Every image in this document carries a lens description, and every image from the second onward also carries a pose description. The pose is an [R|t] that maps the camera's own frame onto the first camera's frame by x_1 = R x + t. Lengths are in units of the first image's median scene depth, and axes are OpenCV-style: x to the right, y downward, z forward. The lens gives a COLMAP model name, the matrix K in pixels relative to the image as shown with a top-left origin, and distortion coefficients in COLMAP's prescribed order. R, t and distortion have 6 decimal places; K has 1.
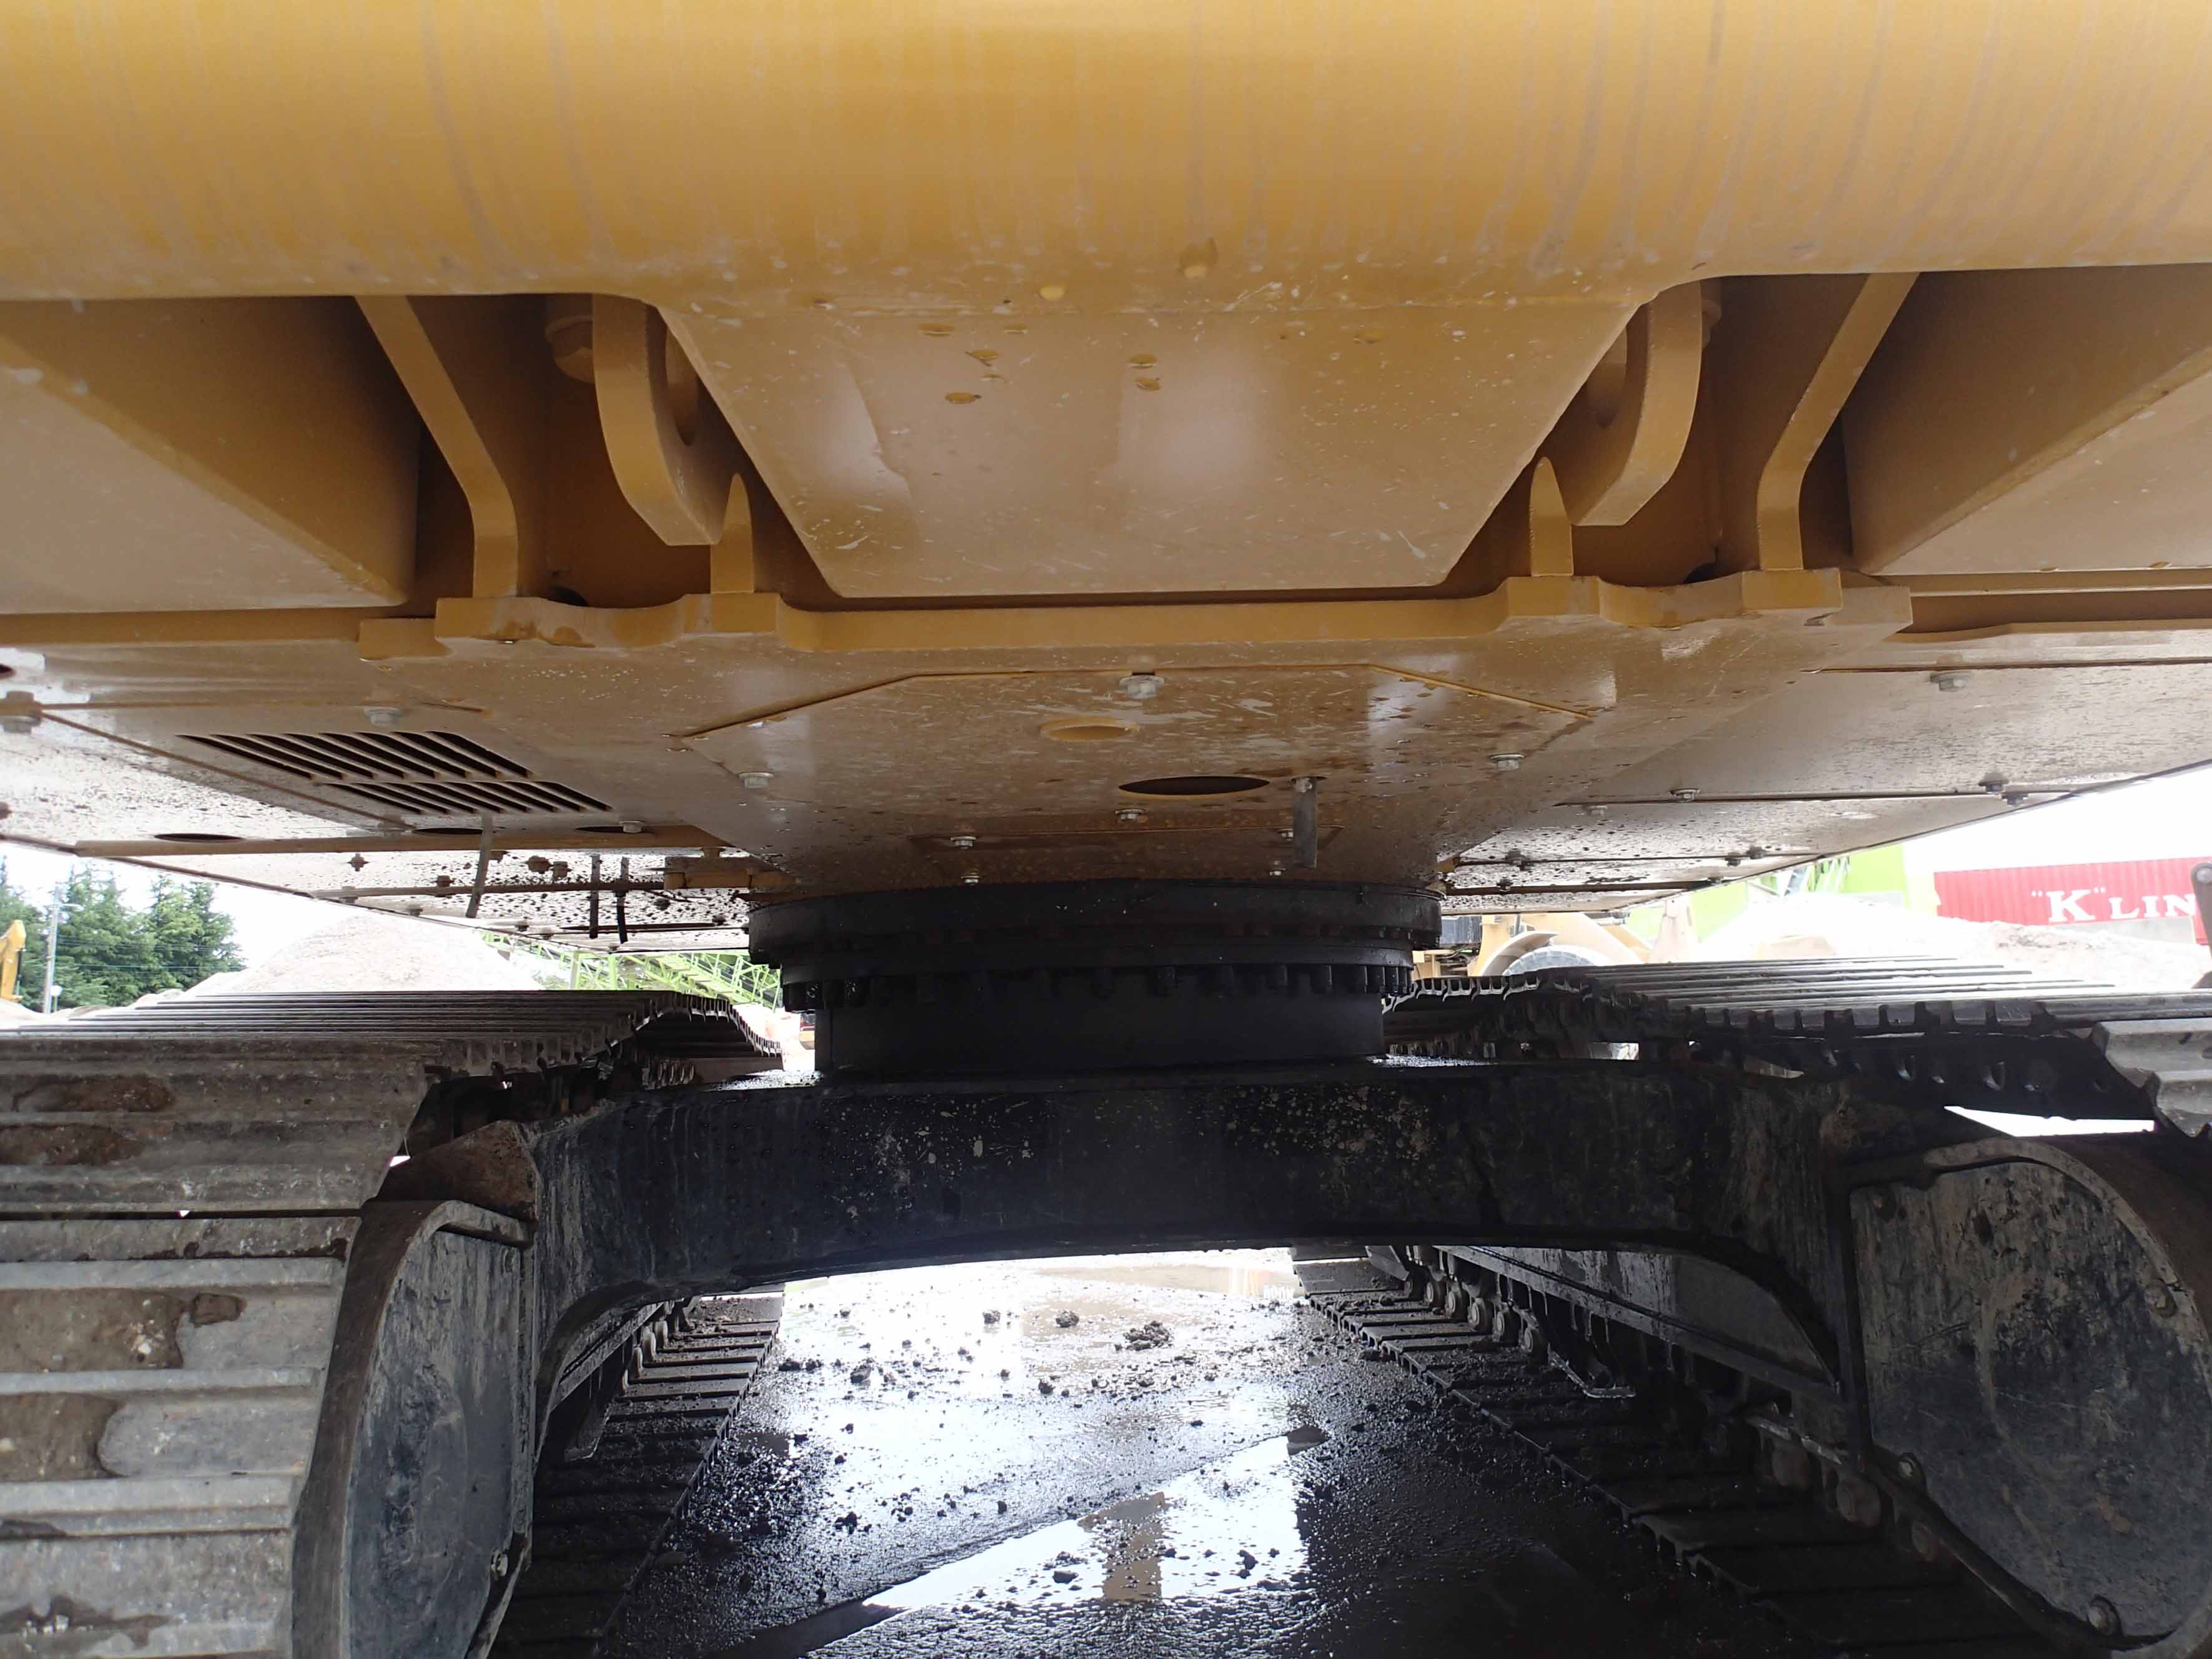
lens RADIAL K [[1603.0, 0, 1103.2], [0, 1603.0, 833.4], [0, 0, 1]] dist [0.001308, -0.010487]
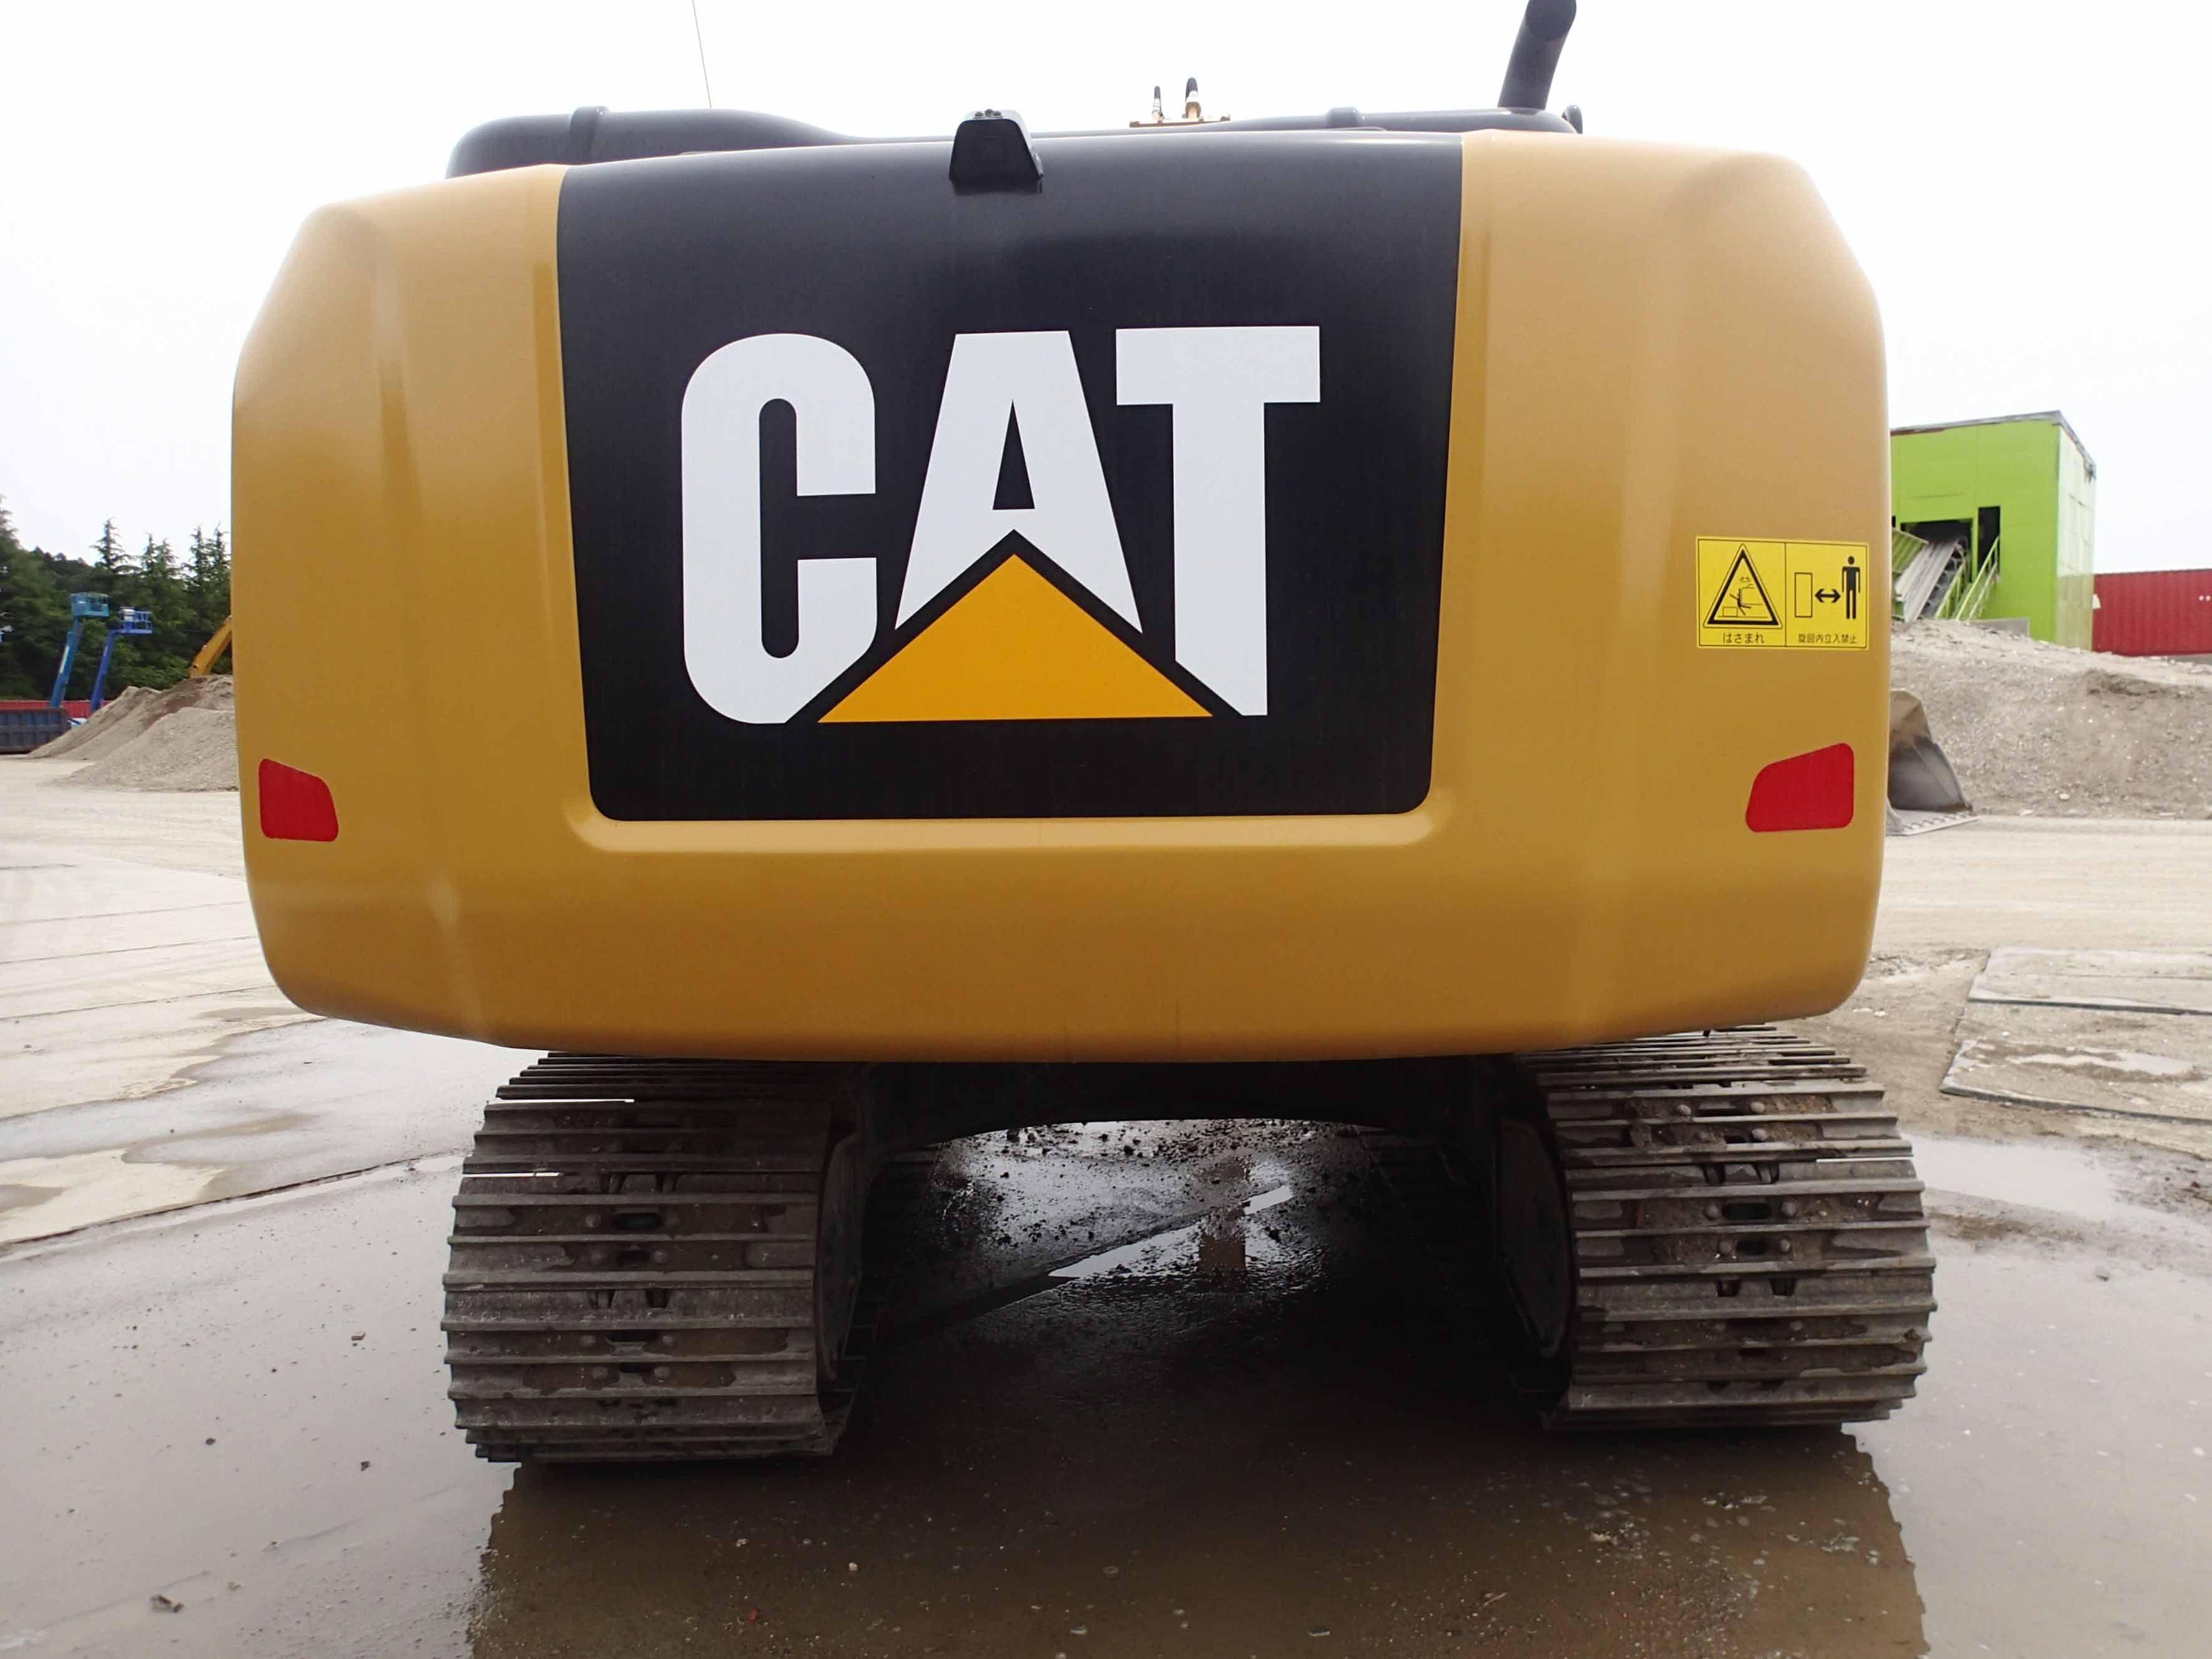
lens RADIAL K [[1603.0, 0, 1103.6], [0, 1603.0, 828.9], [0, 0, 1]] dist [0.001308, -0.010487]
pose [[0.995385, 0.019385, -0.093981, 0.109432], [0.000509, 0.978302, 0.207182, -0.390328], [0.095958, -0.206274, 0.973778, -0.639545]]
